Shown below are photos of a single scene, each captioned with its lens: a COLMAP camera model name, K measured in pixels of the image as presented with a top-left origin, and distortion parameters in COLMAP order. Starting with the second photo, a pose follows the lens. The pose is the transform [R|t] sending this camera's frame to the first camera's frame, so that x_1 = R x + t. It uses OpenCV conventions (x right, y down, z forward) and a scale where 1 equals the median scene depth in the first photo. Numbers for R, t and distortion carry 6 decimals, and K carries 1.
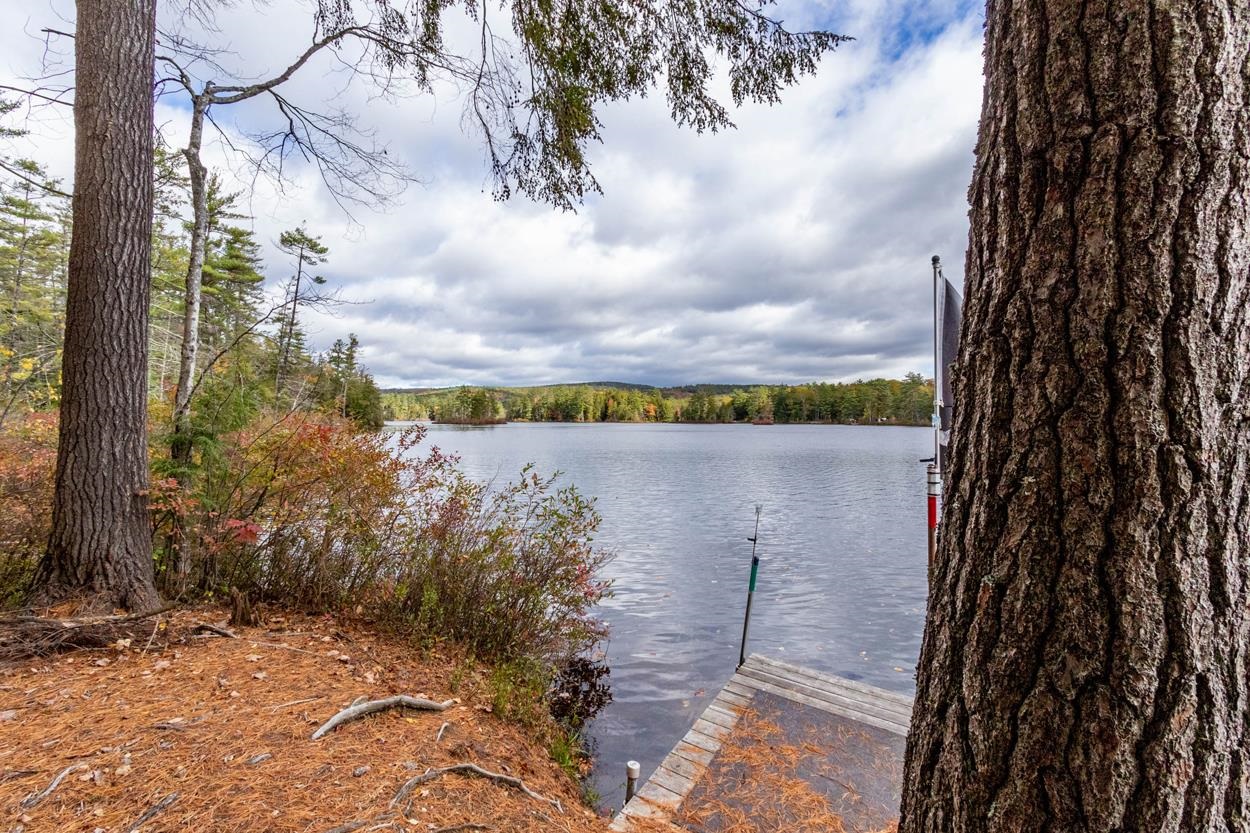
lens RADIAL K [[582.6, 0, 606.1], [0, 582.6, 395.1], [0, 0, 1]] dist [0.001742, 0.000342]
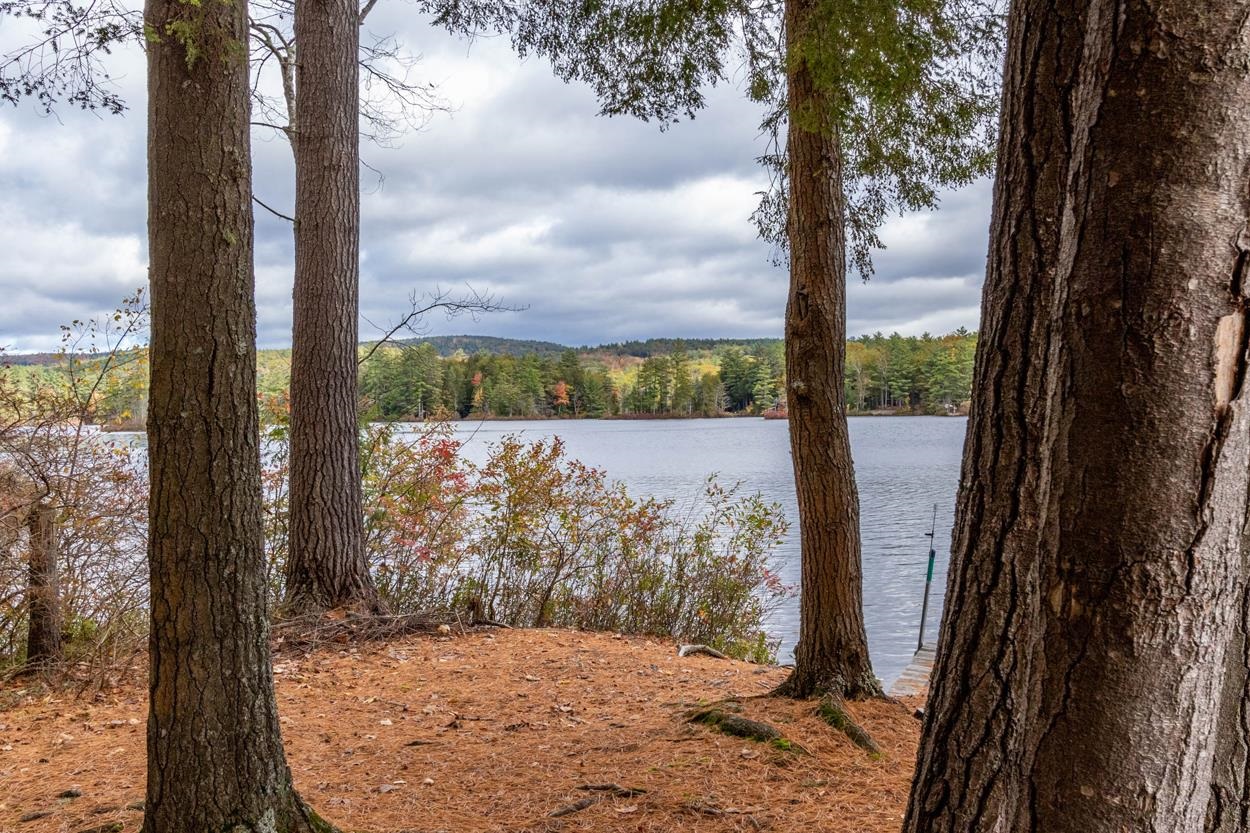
lens RADIAL K [[1284.2, 0, 625.0], [0, 1284.2, 416.5], [0, 0, 1]] dist [-0.012193, -0.006734]
pose [[0.987002, -0.020145, 0.159441, -0.077625], [0.012691, 0.998784, 0.047633, -0.010824], [-0.160206, -0.044991, 0.986058, -0.142487]]
